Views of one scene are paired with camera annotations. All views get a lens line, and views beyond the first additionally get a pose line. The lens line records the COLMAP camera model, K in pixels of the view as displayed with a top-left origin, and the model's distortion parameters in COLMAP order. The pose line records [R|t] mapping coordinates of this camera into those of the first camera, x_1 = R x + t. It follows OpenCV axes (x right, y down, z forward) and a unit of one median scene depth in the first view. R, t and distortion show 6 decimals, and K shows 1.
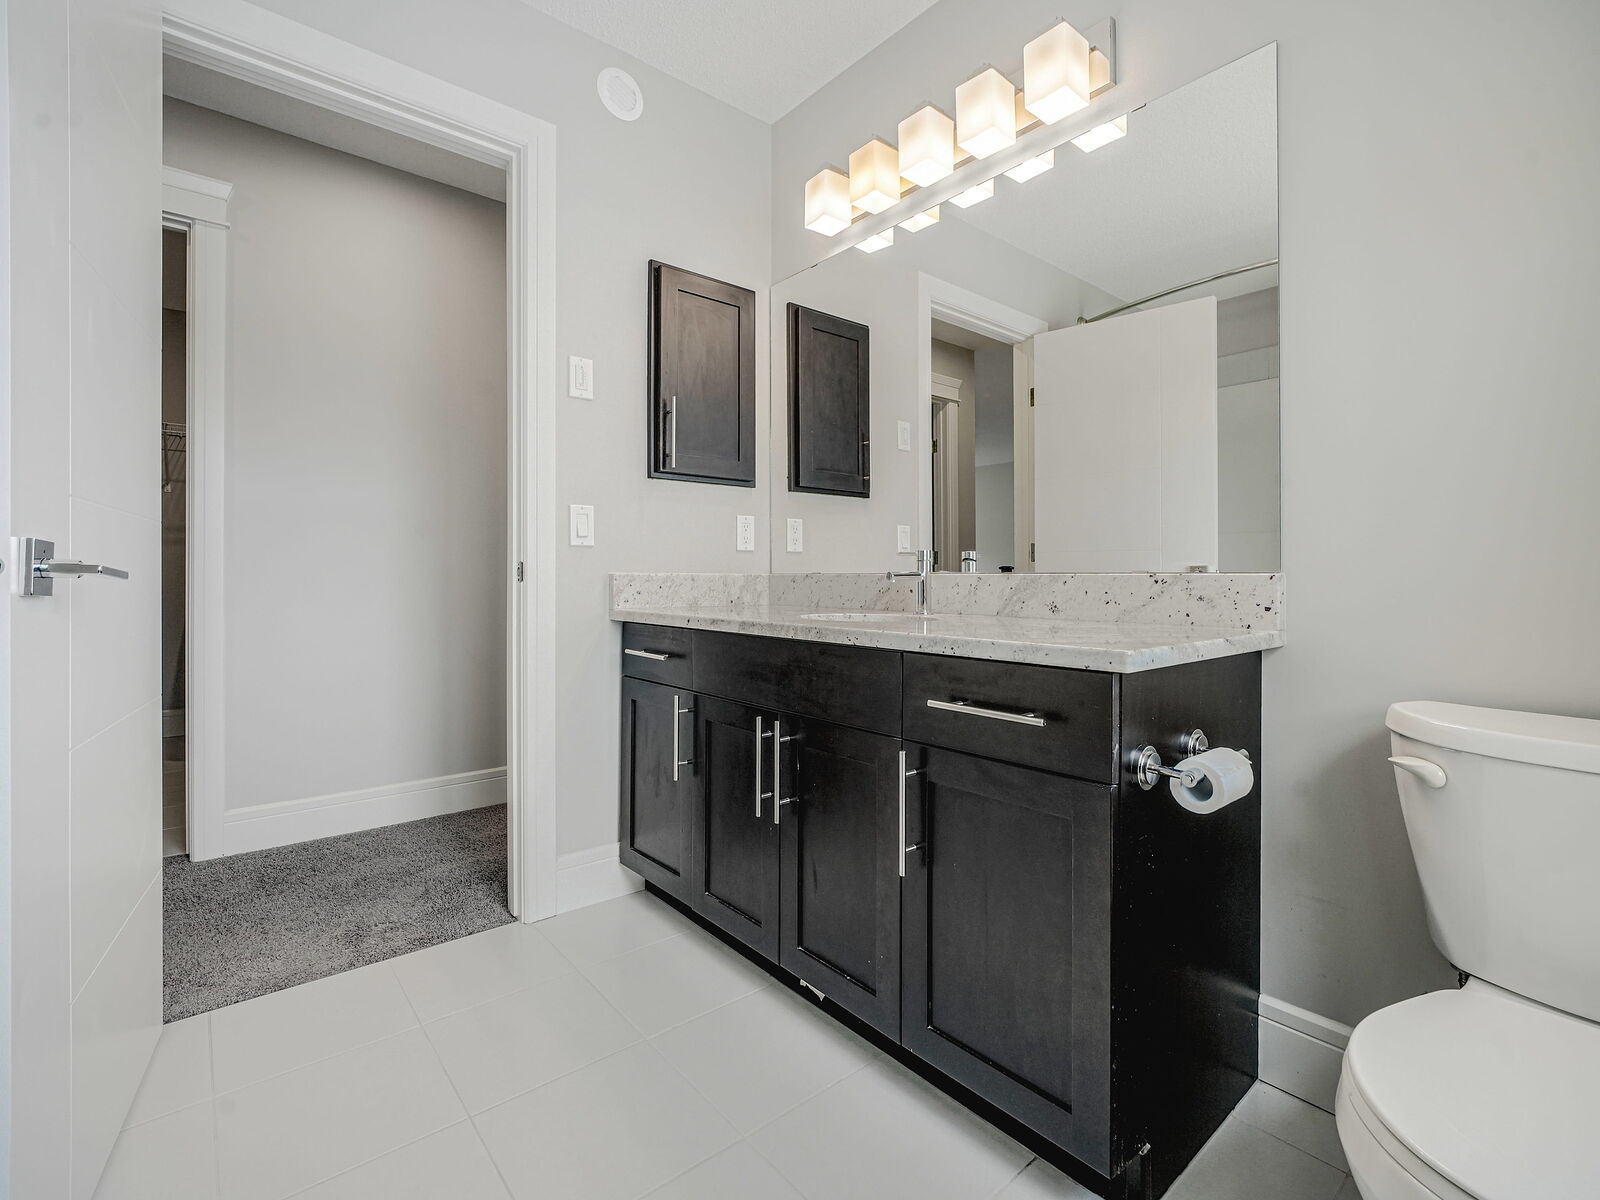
lens RADIAL K [[752.5, 0, 797.0], [0, 752.5, 563.4], [0, 0, 1]] dist [0.074452, 0.000082]
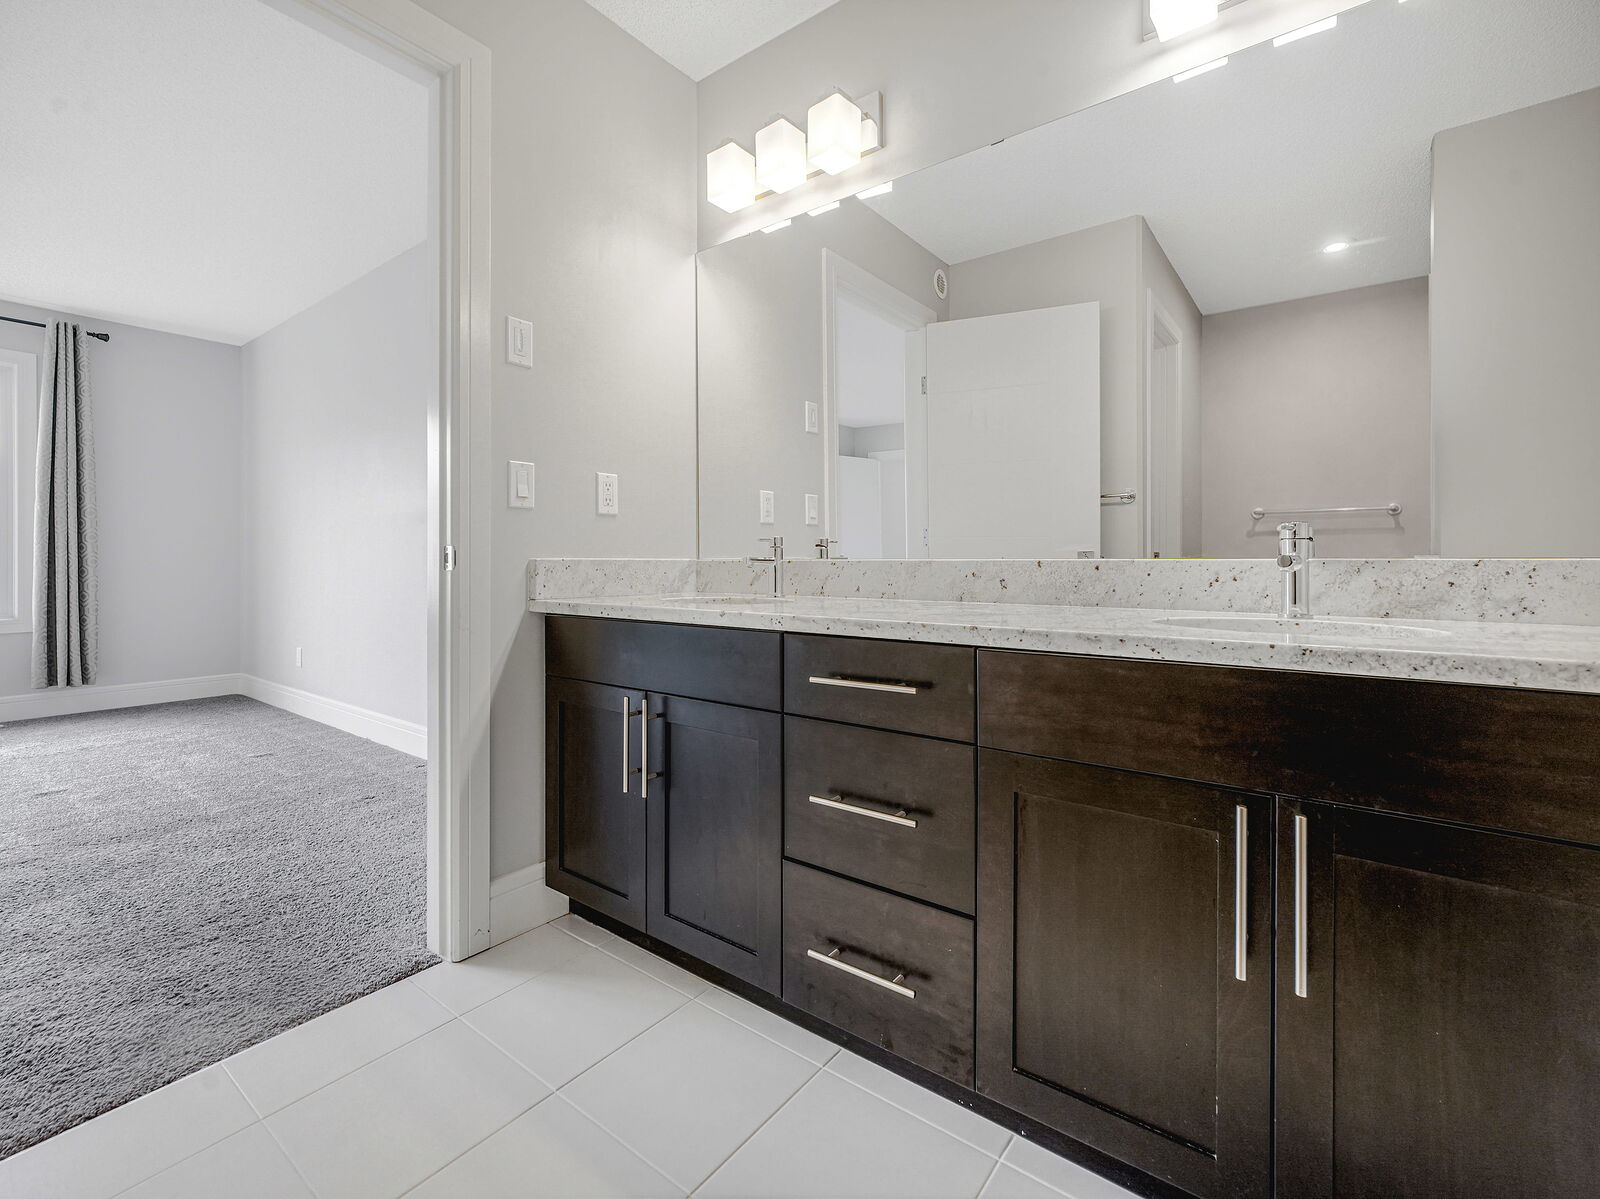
lens RADIAL K [[711.2, 0, 804.6], [0, 711.2, 560.4], [0, 0, 1]] dist [-0.000188, -0.000194]
pose [[0.975525, -0.007653, 0.219757, -0.110110], [0.003454, 0.999804, 0.019482, 0.001755], [-0.219863, -0.018246, 0.975360, 0.130193]]
